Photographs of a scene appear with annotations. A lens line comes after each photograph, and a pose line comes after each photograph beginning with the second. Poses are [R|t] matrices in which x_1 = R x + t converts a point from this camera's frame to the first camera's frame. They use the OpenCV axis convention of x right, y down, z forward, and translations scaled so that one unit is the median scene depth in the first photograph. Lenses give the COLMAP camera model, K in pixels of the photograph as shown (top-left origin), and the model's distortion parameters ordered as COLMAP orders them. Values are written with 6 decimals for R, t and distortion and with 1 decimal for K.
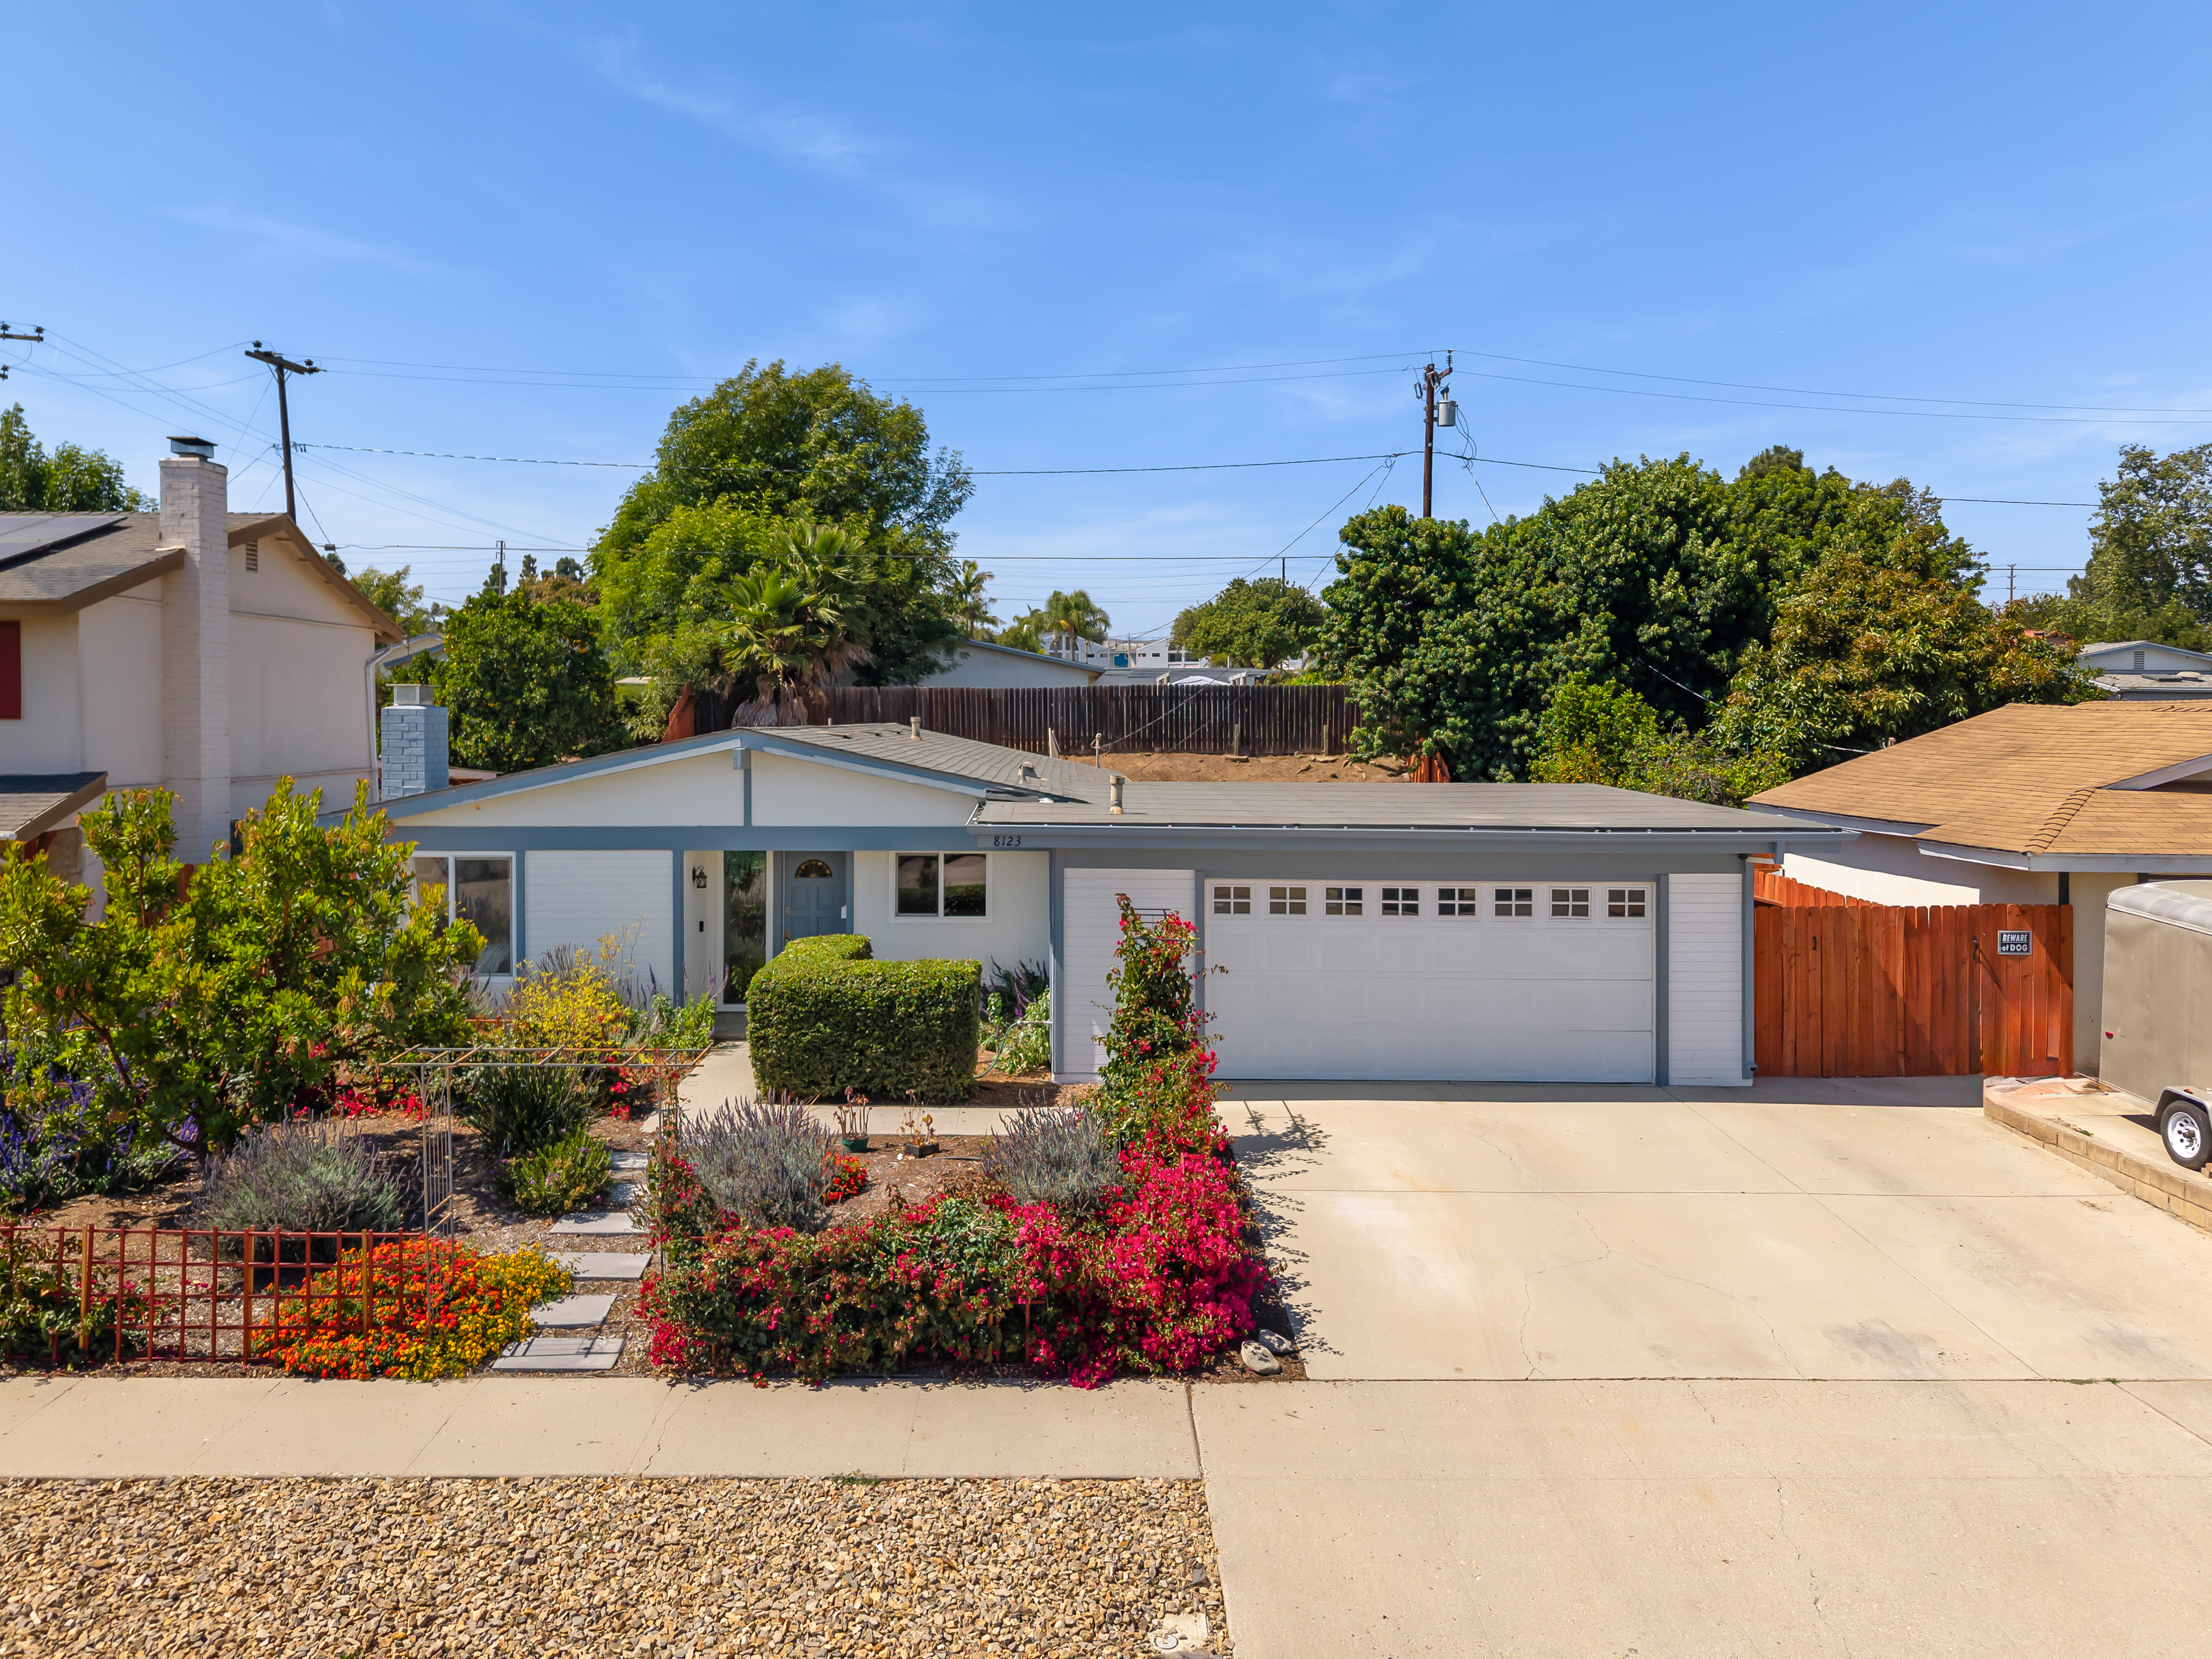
lens RADIAL K [[1553.5, 0, 1072.1], [0, 1553.5, 826.7], [0, 0, 1]] dist [-0.002902, 0.000422]
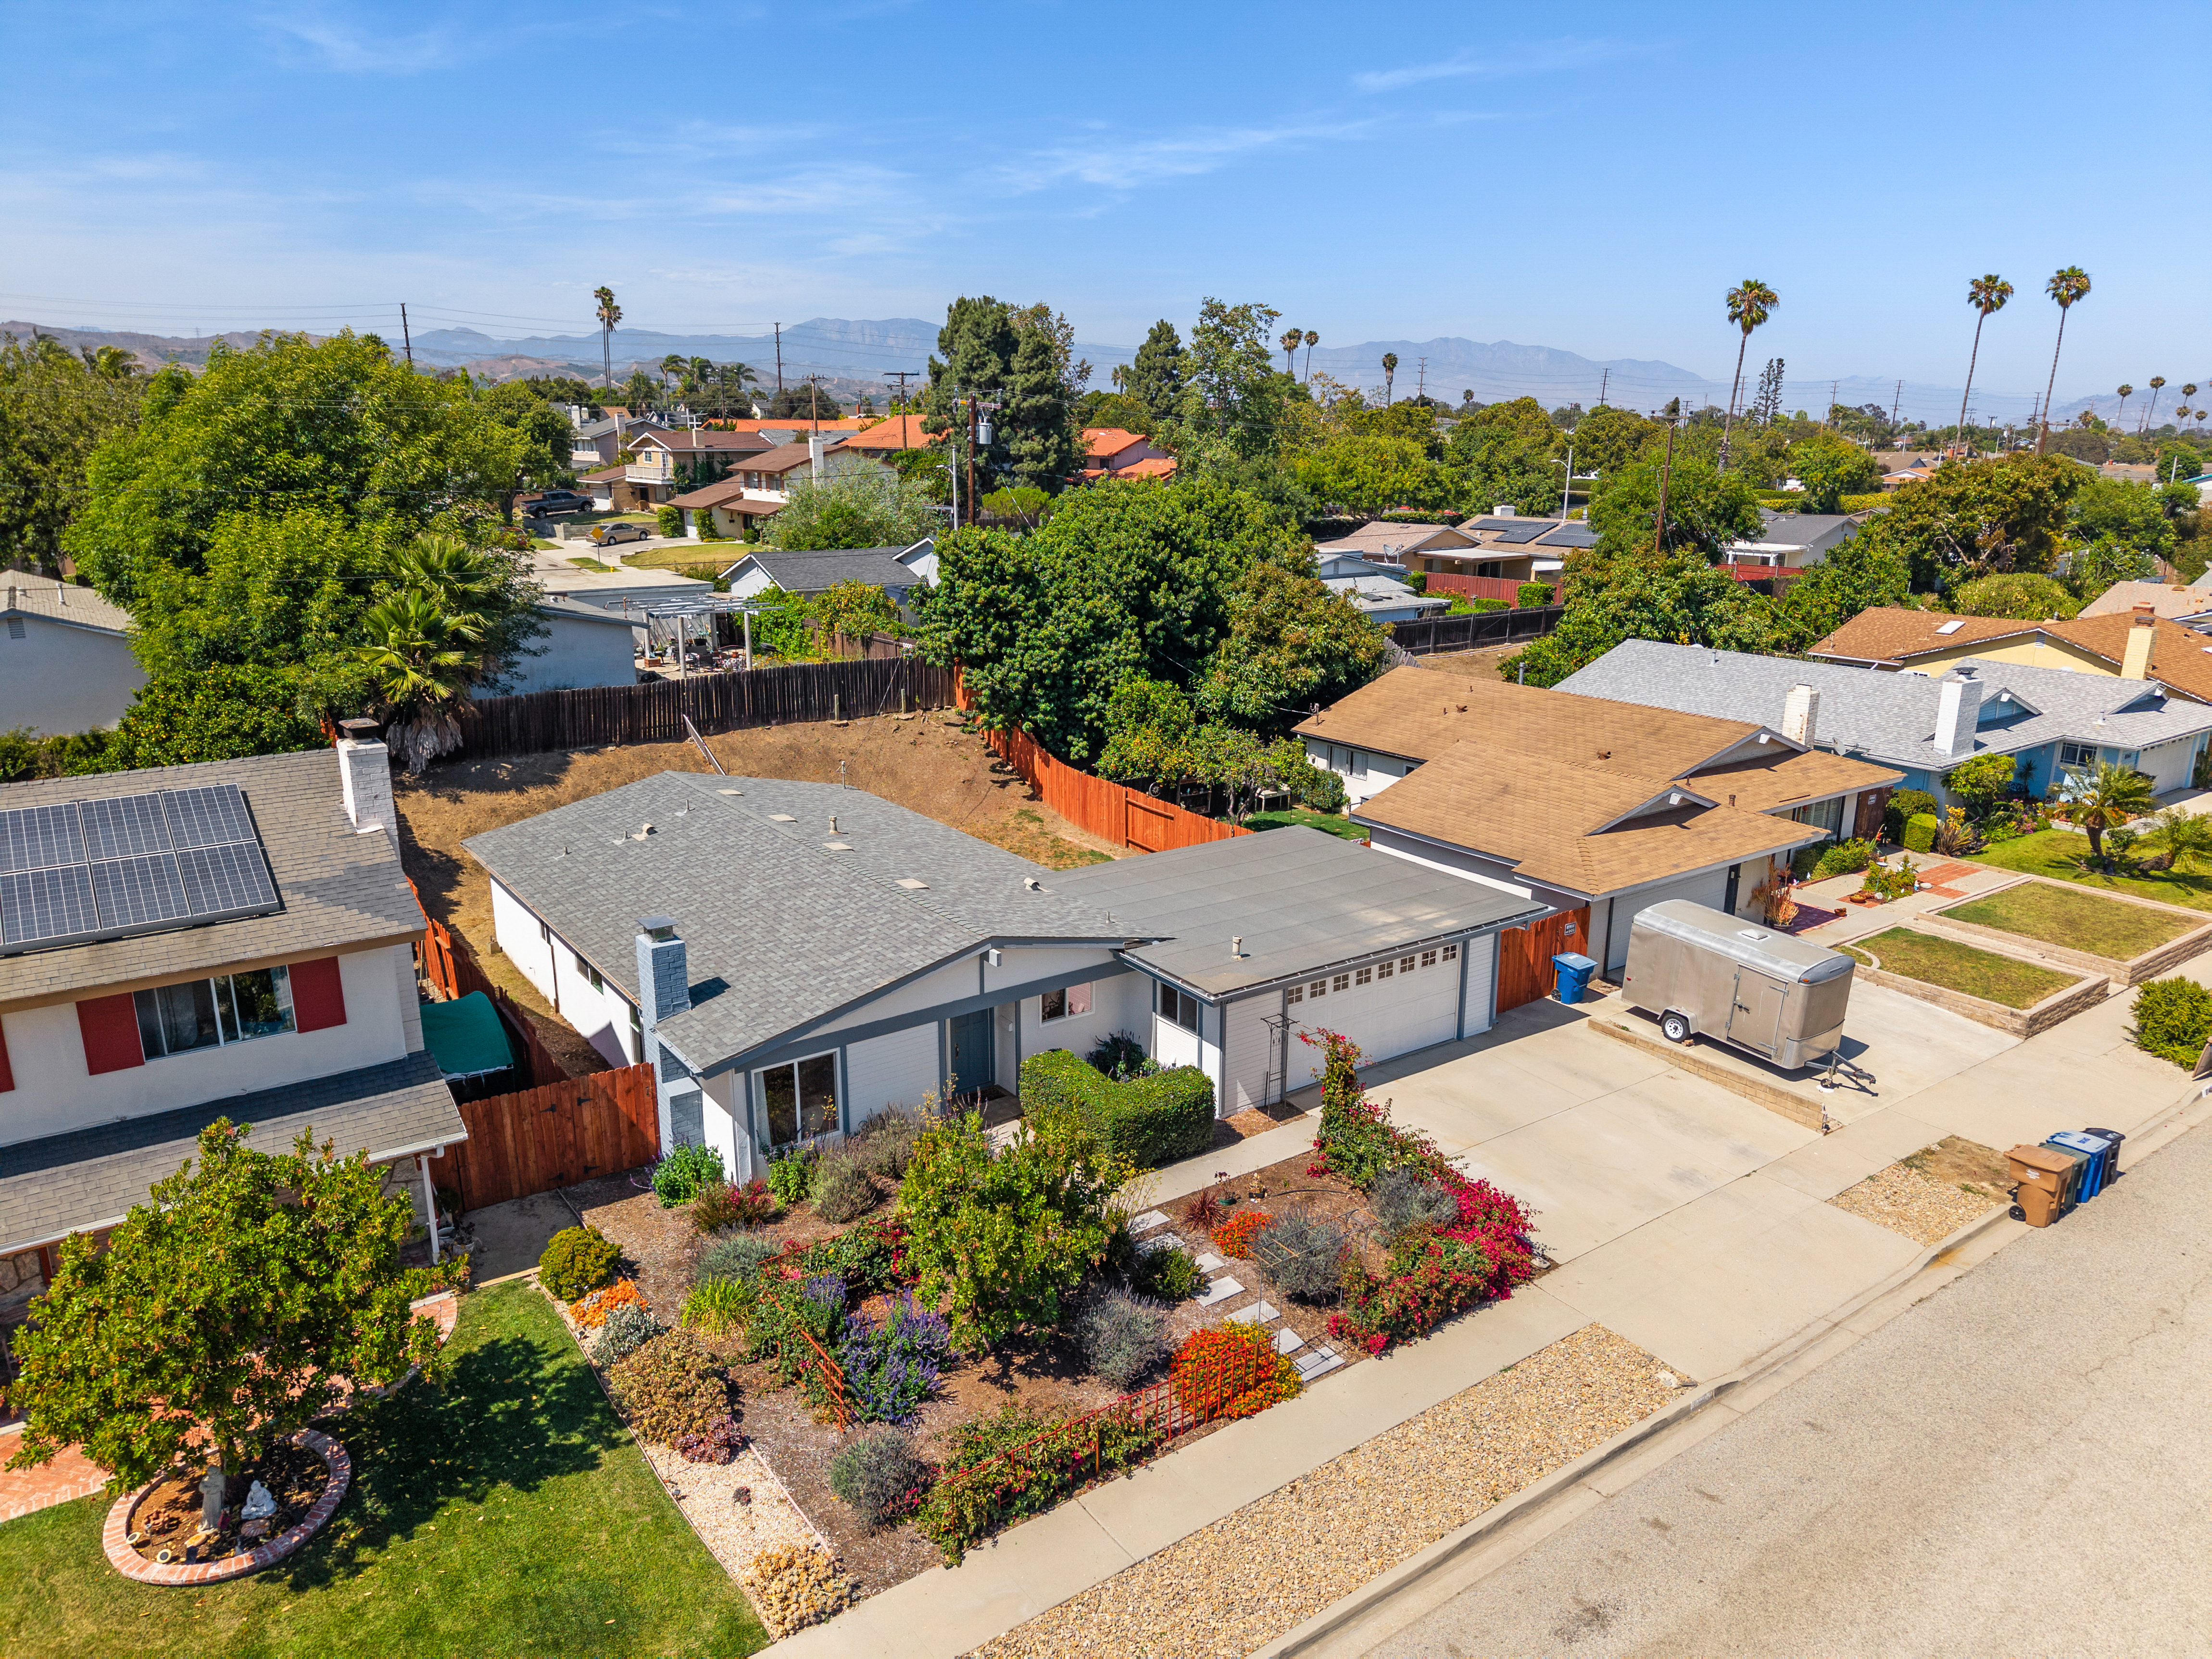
lens RADIAL K [[1490.9, 0, 1143.8], [0, 1490.9, 830.4], [0, 0, 1]] dist [0.078693, -0.117199]
pose [[0.810140, -0.150052, 0.566708, -0.442069], [0.040369, 0.978672, 0.201422, -0.221229], [-0.584845, -0.140302, 0.798919, -0.107147]]
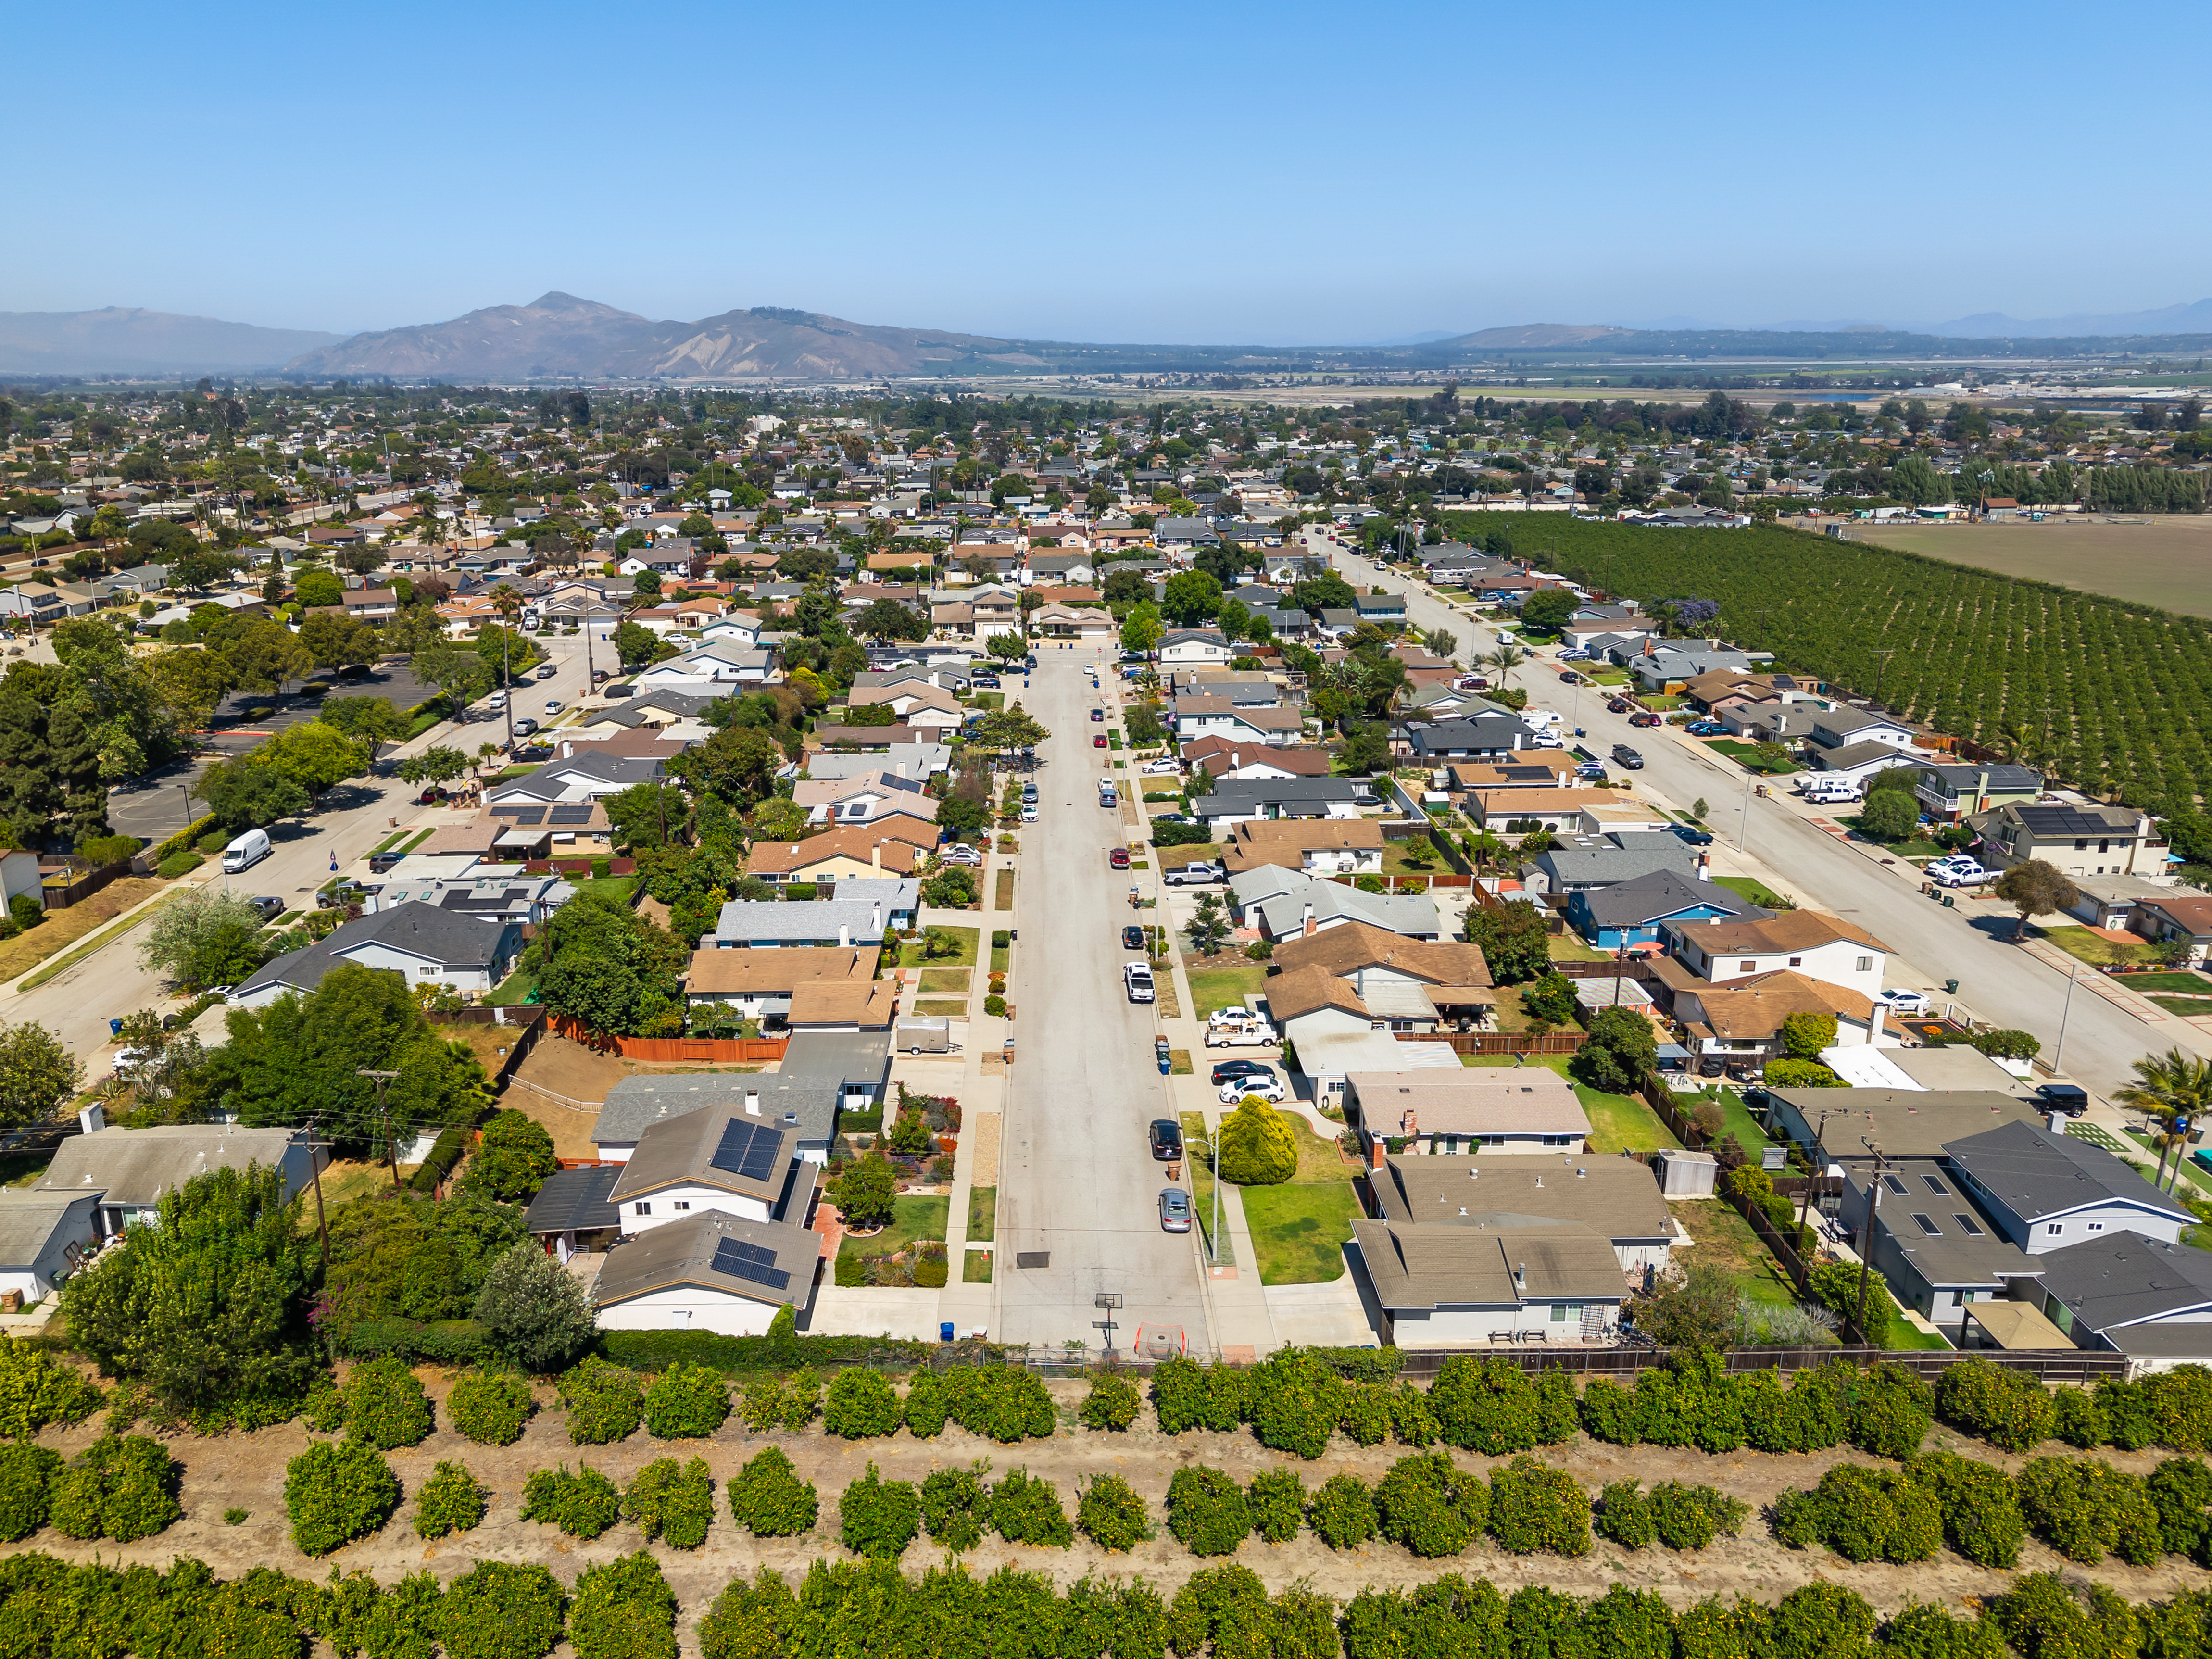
lens RADIAL K [[1553.5, 0, 1072.1], [0, 1553.5, 826.7], [0, 0, 1]] dist [-0.002902, 0.000422]
pose [[0.011145, -0.287168, 0.957815, -2.809848], [0.085750, 0.954621, 0.285213, -1.321026], [-0.996254, 0.078954, 0.035264, -0.099919]]
